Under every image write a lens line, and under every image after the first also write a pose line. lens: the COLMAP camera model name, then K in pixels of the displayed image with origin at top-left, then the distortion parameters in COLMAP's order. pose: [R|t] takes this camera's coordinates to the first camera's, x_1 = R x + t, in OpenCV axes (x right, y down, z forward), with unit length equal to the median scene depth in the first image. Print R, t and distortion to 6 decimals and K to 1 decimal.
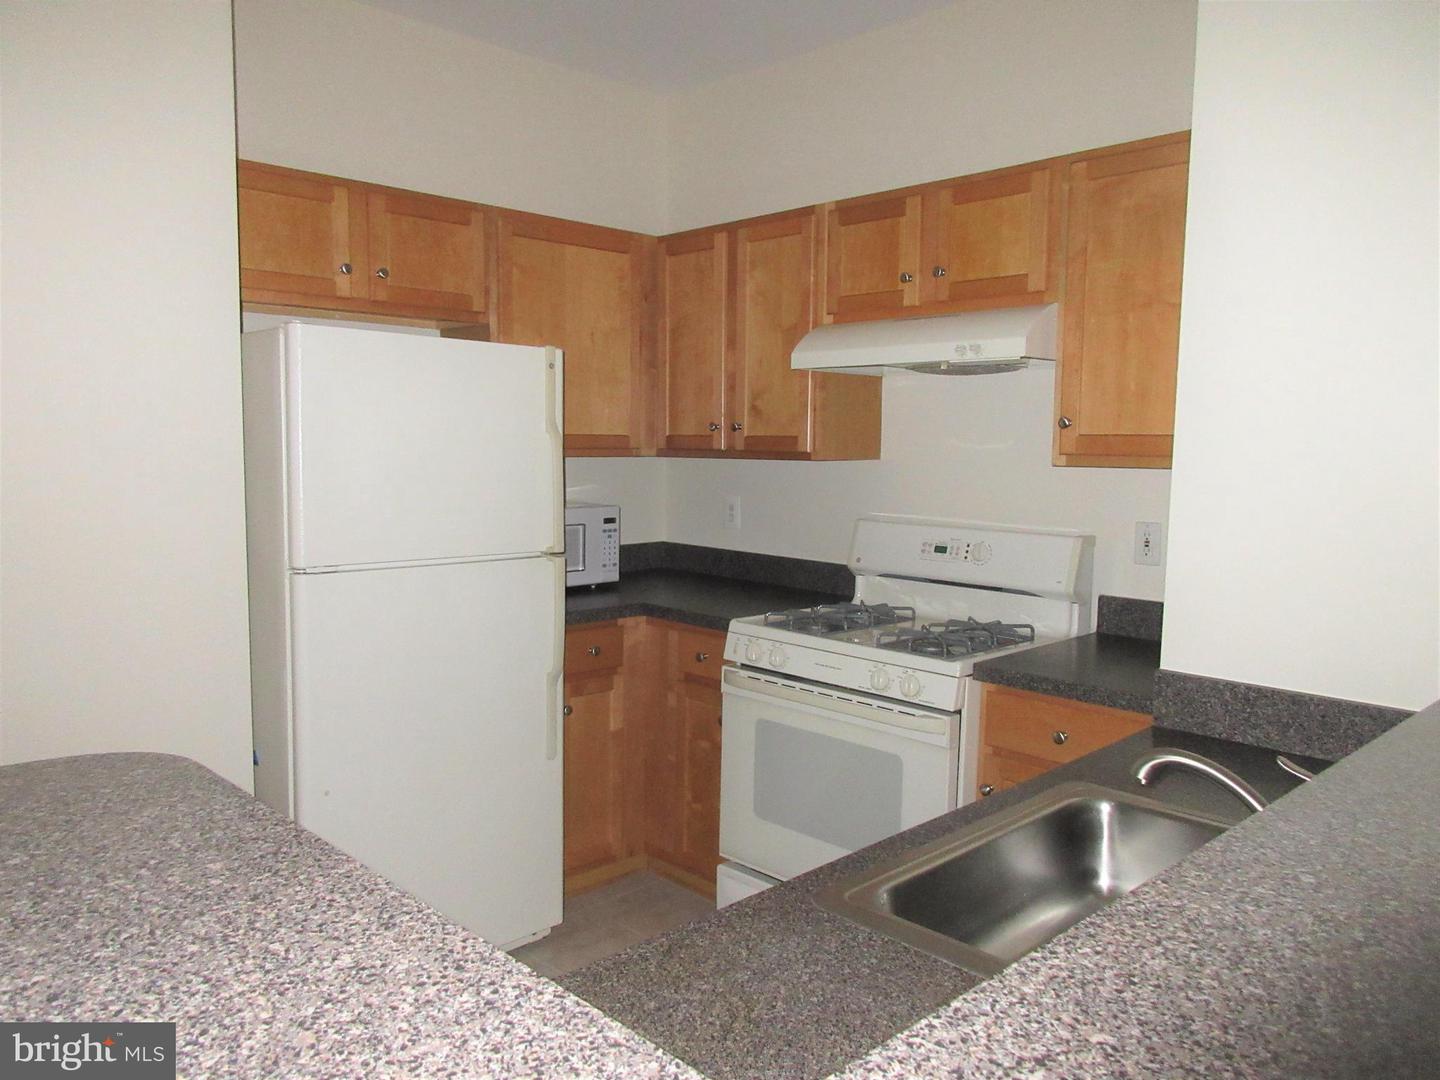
lens RADIAL K [[1085.9, 0, 719.2], [0, 1085.9, 546.9], [0, 0, 1]] dist [0.004923, -0.001705]
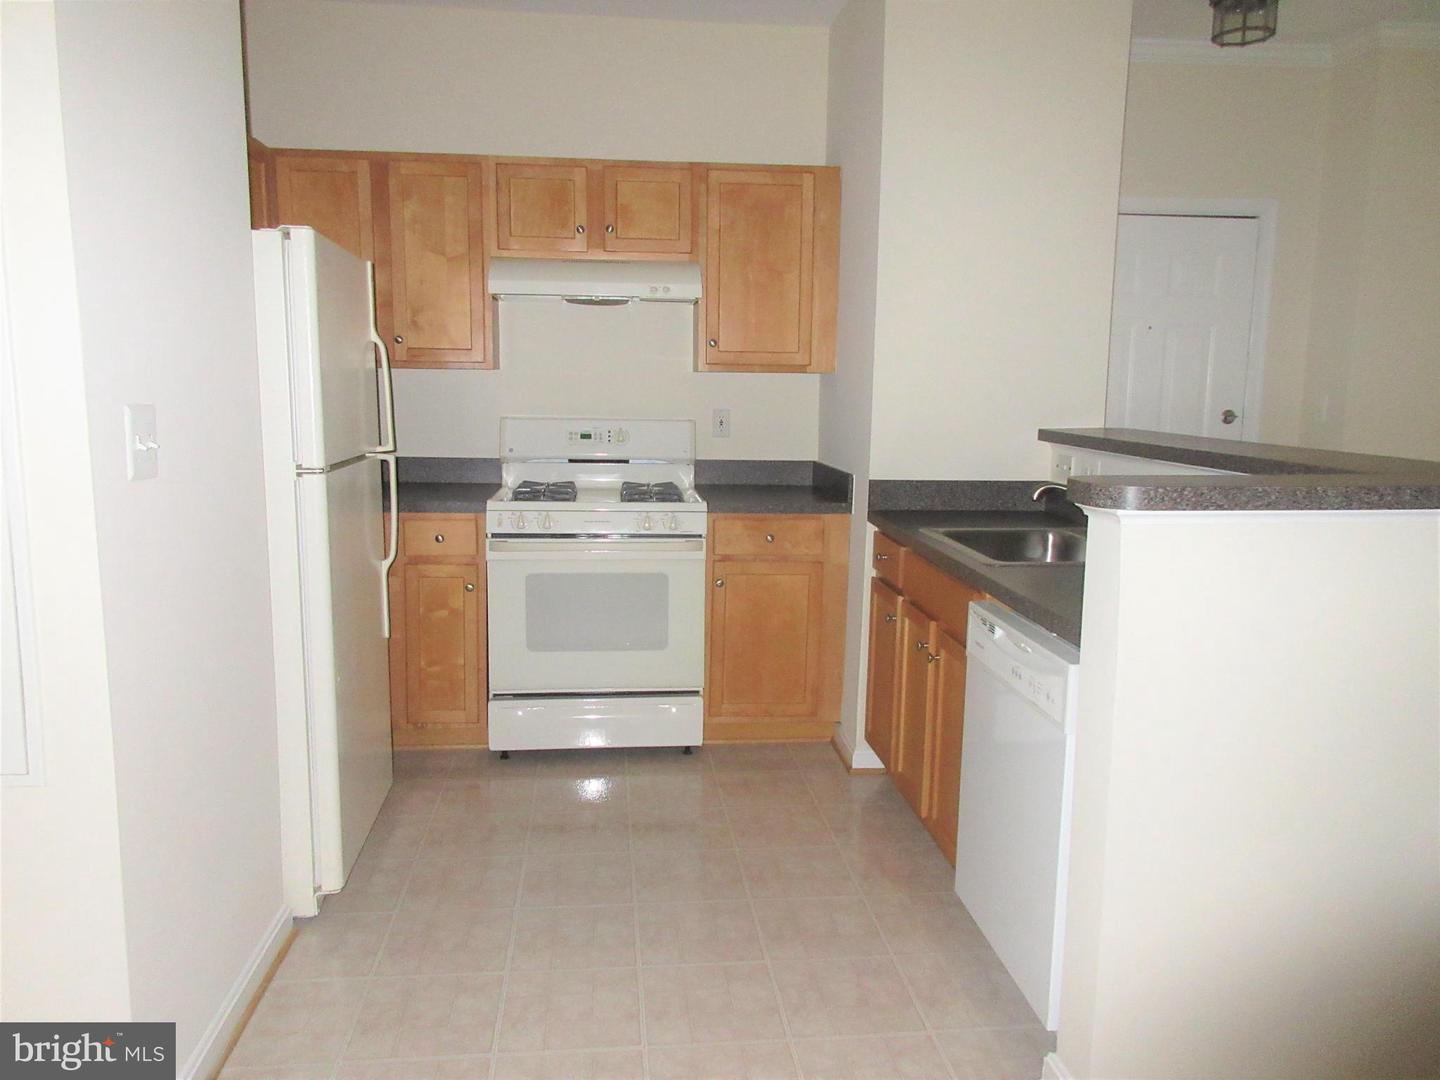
lens RADIAL K [[1085.9, 0, 719.2], [0, 1085.9, 546.9], [0, 0, 1]] dist [0.004923, -0.001705]
pose [[0.603149, -0.122120, 0.788224, -0.797799], [0.068185, 0.992487, 0.101591, 0.013204], [-0.794709, -0.007529, 0.606944, 0.056903]]
